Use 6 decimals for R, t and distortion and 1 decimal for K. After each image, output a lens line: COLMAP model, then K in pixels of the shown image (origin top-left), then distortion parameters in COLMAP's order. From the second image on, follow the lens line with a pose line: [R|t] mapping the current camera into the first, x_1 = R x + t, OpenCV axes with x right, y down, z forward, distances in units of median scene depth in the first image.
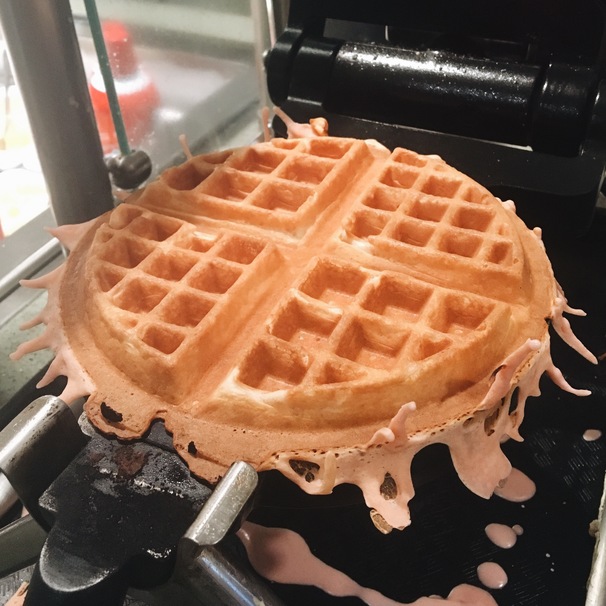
lens RADIAL K [[696.1, 0, 283.1], [0, 696.1, 301.3], [0, 0, 1]] dist [0.195335, -0.451597]
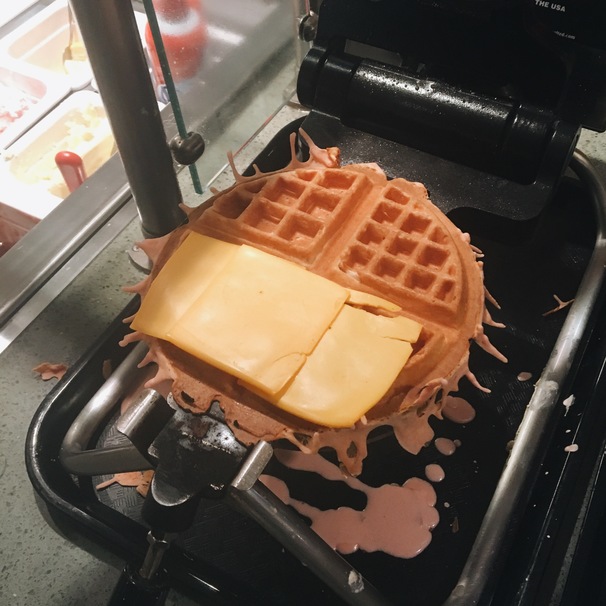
lens RADIAL K [[696.1, 0, 283.1], [0, 696.1, 301.3], [0, 0, 1]] dist [0.195335, -0.451597]
pose [[0.997649, 0.038838, -0.056463, 0.049519], [-0.021888, 0.961334, 0.274514, -0.398958], [0.064942, -0.272633, 0.959924, -0.386342]]
